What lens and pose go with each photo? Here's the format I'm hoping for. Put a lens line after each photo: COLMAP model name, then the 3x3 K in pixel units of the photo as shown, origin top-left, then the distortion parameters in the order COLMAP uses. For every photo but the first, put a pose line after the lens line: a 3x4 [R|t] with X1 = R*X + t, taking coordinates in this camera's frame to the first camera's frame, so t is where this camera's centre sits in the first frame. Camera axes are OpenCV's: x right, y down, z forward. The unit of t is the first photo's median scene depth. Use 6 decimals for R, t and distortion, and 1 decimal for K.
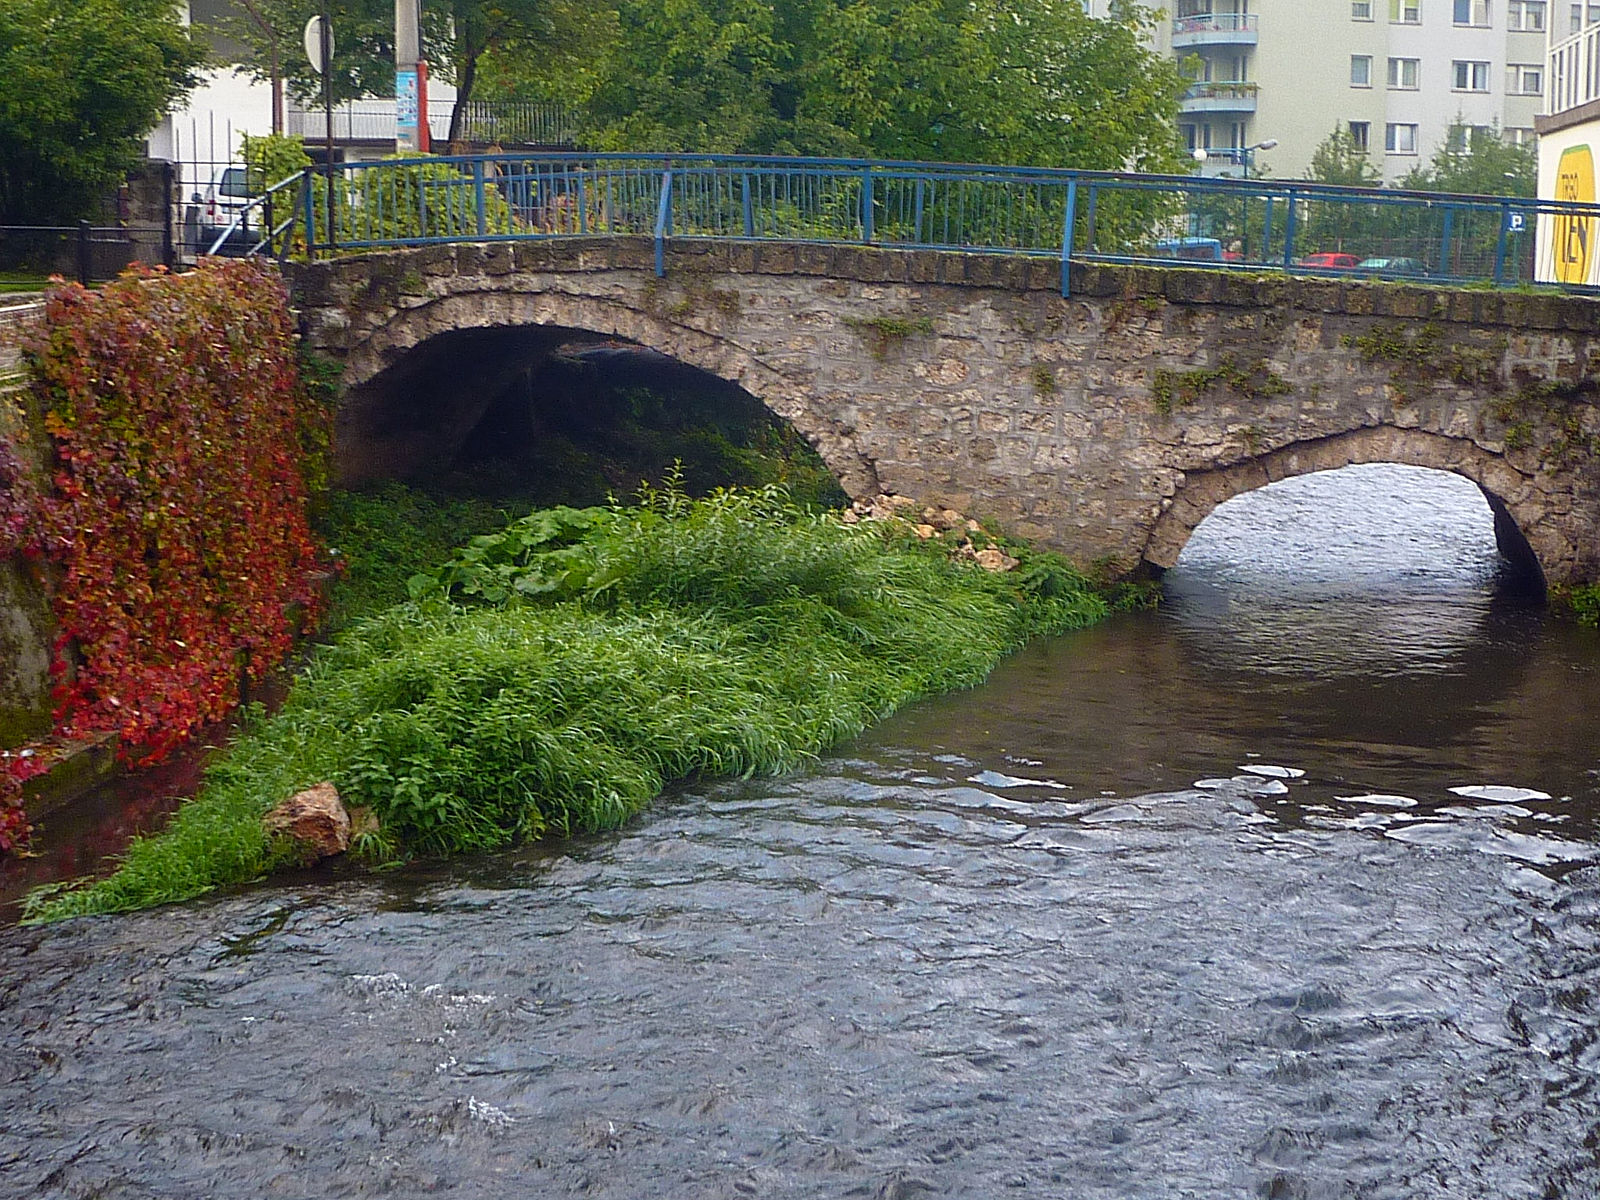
lens RADIAL K [[2386.9, 0, 799.7], [0, 2386.9, 596.6], [0, 0, 1]] dist [-0.149587, 0.000000]
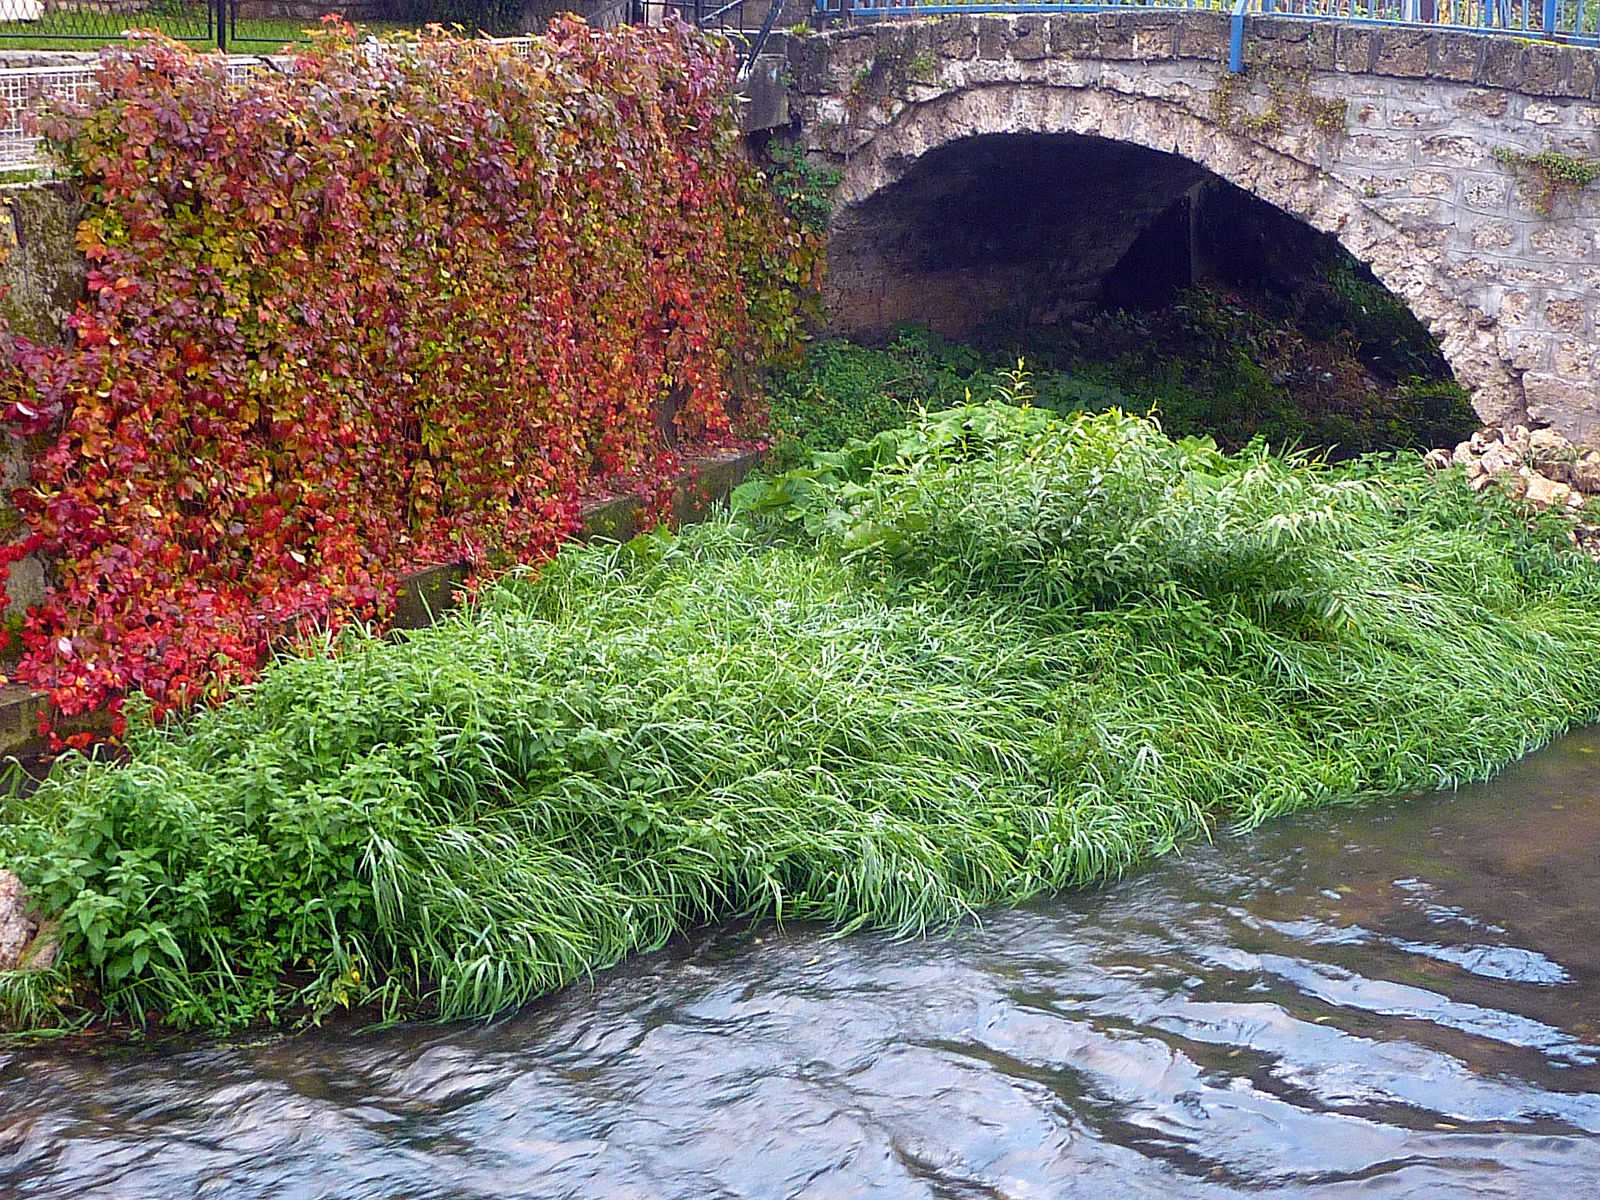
lens RADIAL K [[2386.9, 0, 799.8], [0, 2386.9, 603.7], [0, 0, 1]] dist [-0.149587, 0.000000]
pose [[0.891486, 0.129991, -0.433999, 0.141447], [-0.093742, 0.990149, 0.104010, -0.042345], [0.443244, -0.052039, 0.894889, 0.332804]]
